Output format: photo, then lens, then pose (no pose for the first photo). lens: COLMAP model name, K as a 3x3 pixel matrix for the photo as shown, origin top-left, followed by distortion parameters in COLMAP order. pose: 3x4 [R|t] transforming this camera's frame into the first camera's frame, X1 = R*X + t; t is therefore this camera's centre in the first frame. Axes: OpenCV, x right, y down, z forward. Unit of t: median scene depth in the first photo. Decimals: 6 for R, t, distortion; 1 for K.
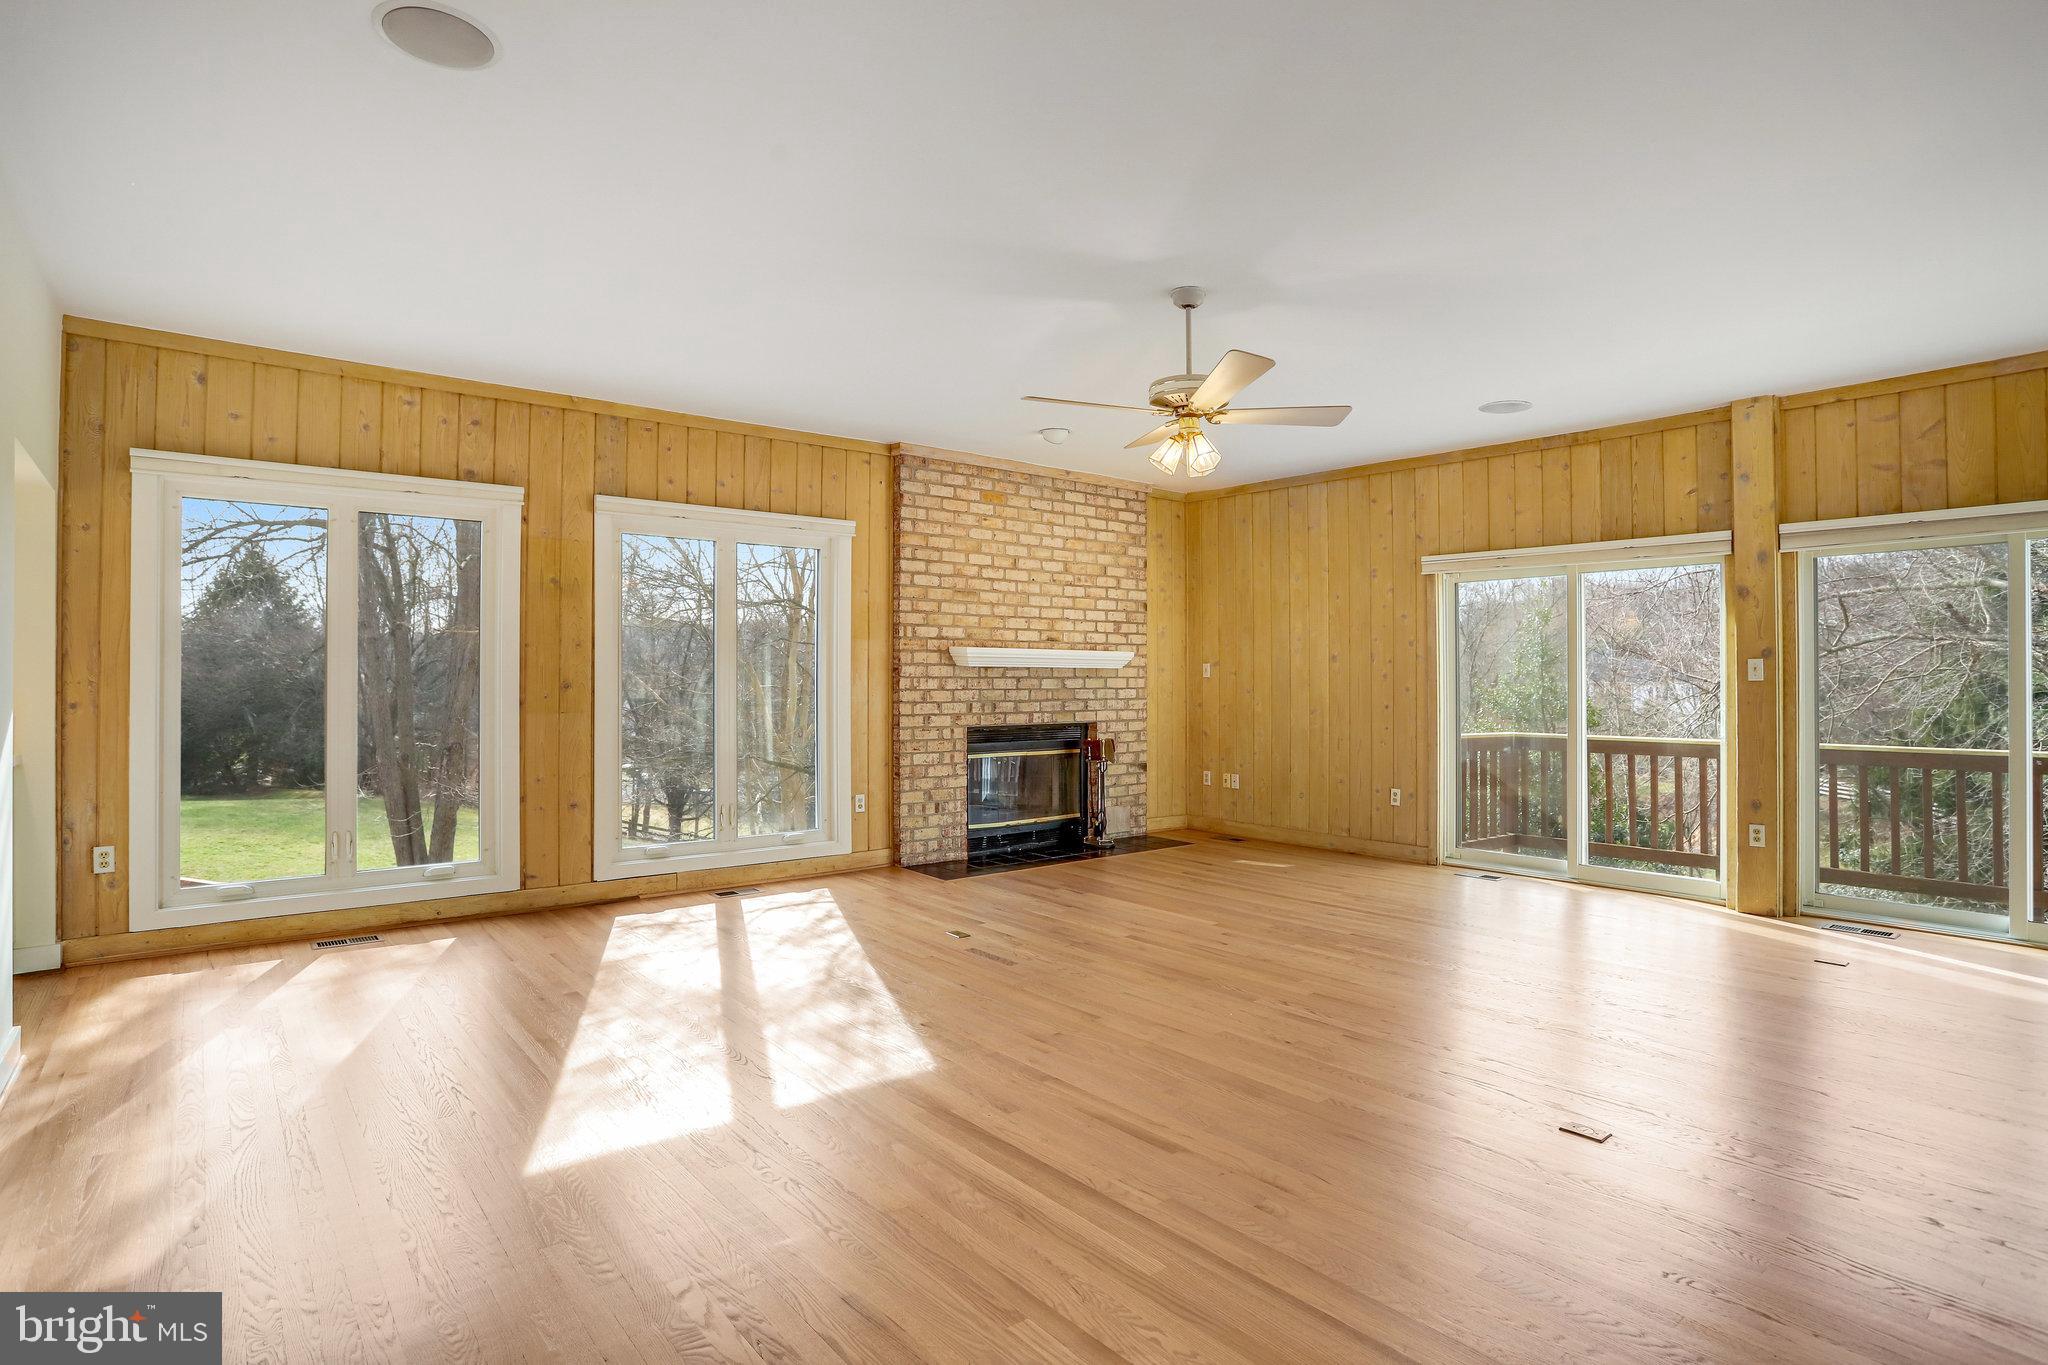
lens RADIAL K [[1049.8, 0, 1050.9], [0, 1049.8, 658.6], [0, 0, 1]] dist [-0.076242, 0.039689]
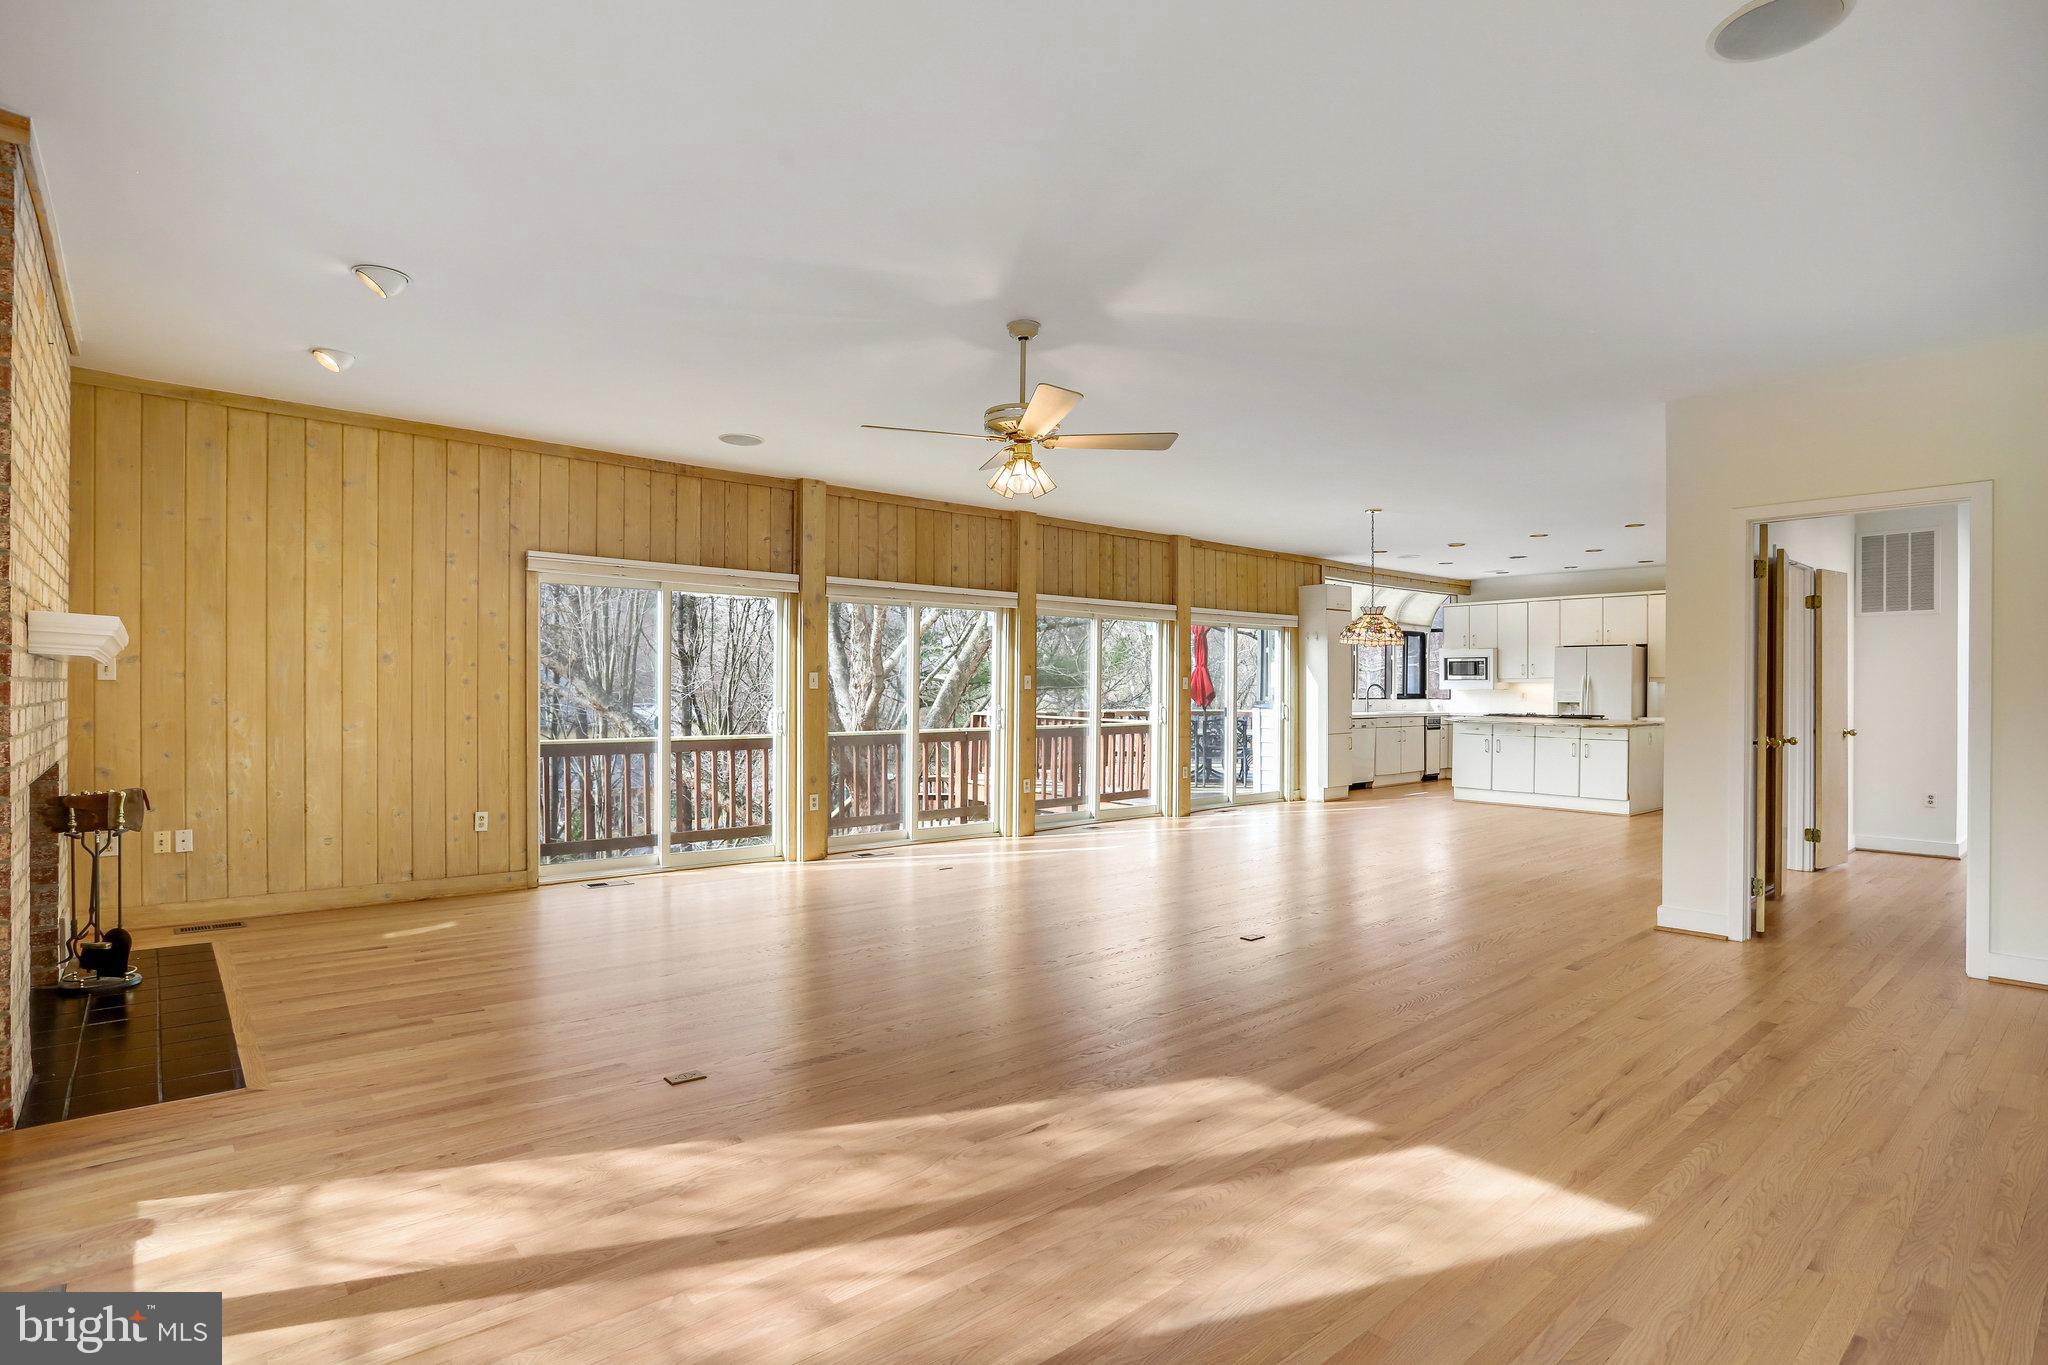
lens RADIAL K [[992.7, 0, 1025.9], [0, 992.7, 695.2], [0, 0, 1]] dist [-0.059846, 0.034952]
pose [[0.010557, -0.006031, 0.999926, -0.479869], [-0.024661, 0.999676, 0.006290, 0.011474], [-0.999640, -0.024726, 0.010405, 0.540816]]
